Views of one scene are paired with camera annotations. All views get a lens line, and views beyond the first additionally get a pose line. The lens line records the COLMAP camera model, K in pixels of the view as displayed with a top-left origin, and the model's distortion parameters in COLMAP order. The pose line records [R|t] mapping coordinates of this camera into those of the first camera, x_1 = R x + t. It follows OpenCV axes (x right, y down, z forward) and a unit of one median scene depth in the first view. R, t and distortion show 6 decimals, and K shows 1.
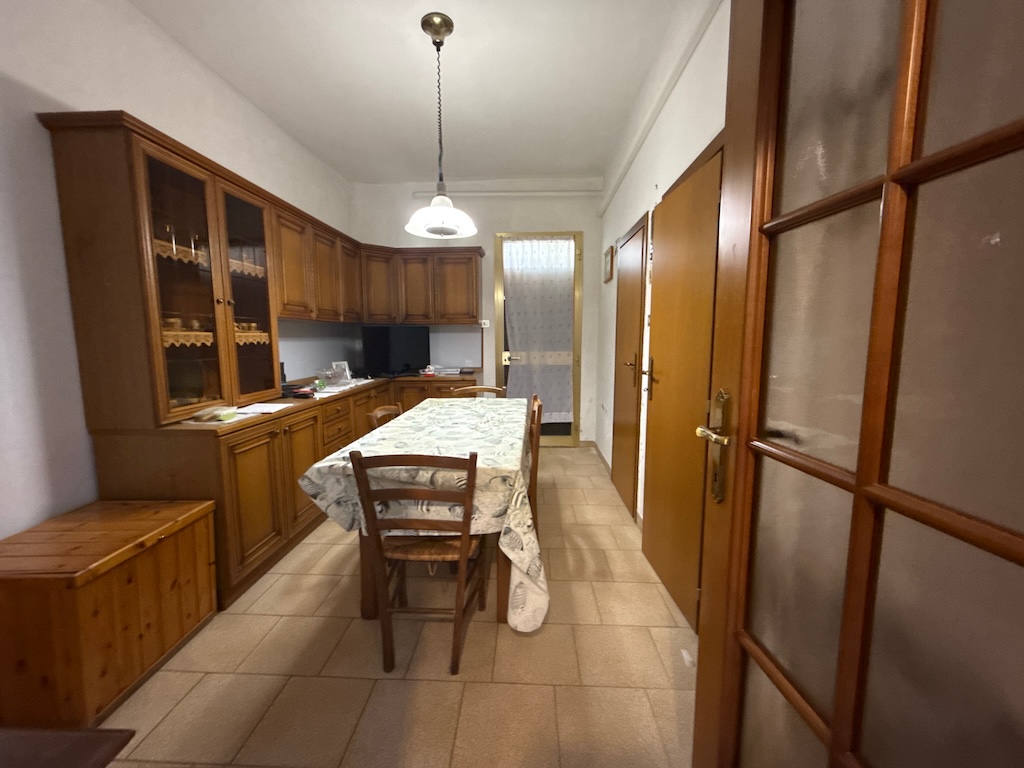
lens RADIAL K [[416.1, 0, 502.9], [0, 416.1, 385.3], [0, 0, 1]] dist [-0.004044, 0.000547]
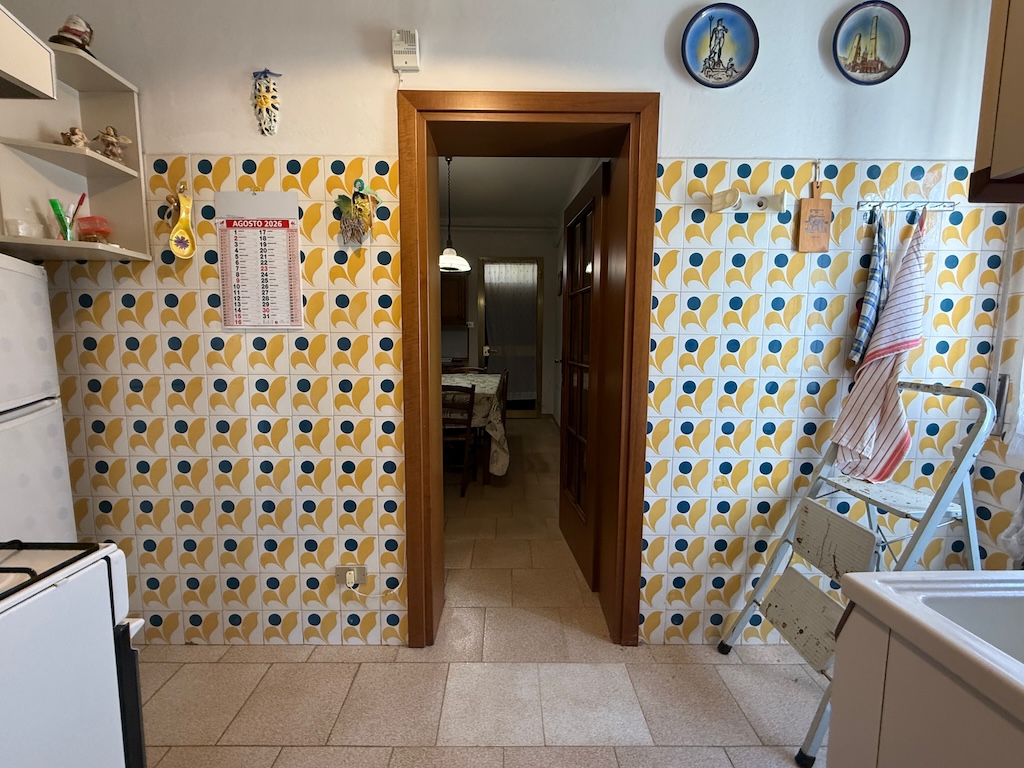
lens RADIAL K [[416.1, 0, 508.8], [0, 416.1, 383.9], [0, 0, 1]] dist [-0.004044, 0.000547]
pose [[0.997747, 0.001867, 0.067063, -0.022393], [-0.001361, 0.999970, -0.007592, 0.116145], [-0.067075, 0.007484, 0.997720, -0.759691]]
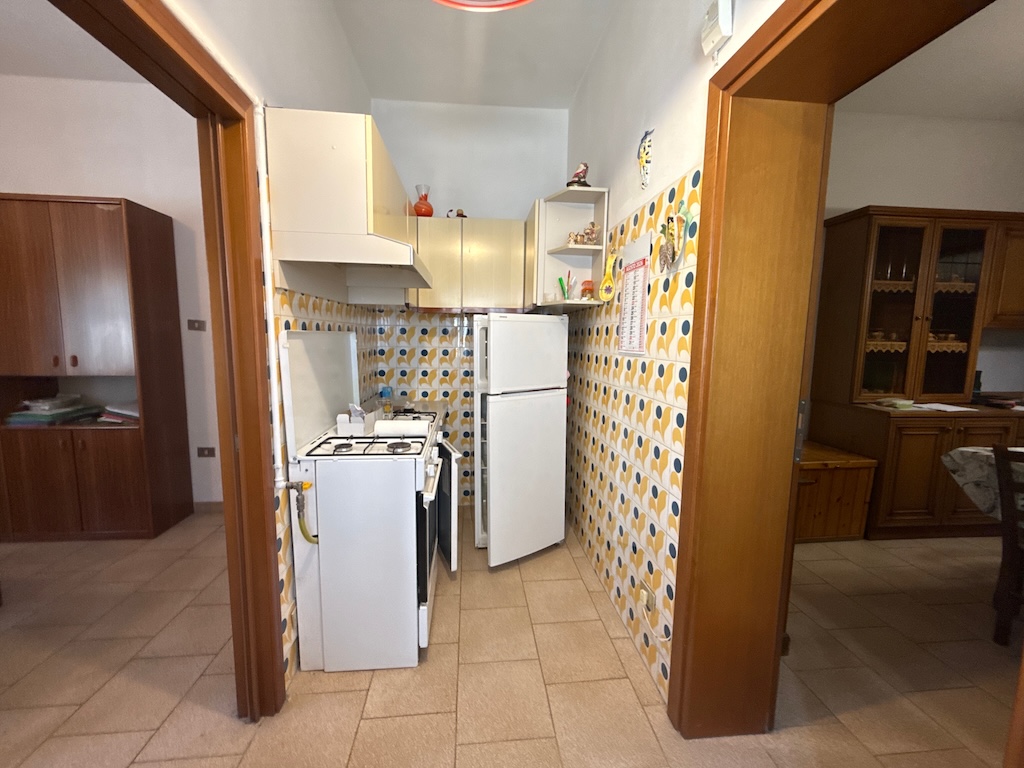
lens RADIAL K [[416.1, 0, 512.7], [0, 416.1, 385.3], [0, 0, 1]] dist [-0.004044, 0.000547]
pose [[0.161135, 0.121491, -0.979426, 0.389283], [-0.127380, 0.986654, 0.101431, 0.031302], [0.978678, 0.108415, 0.174460, -0.418987]]
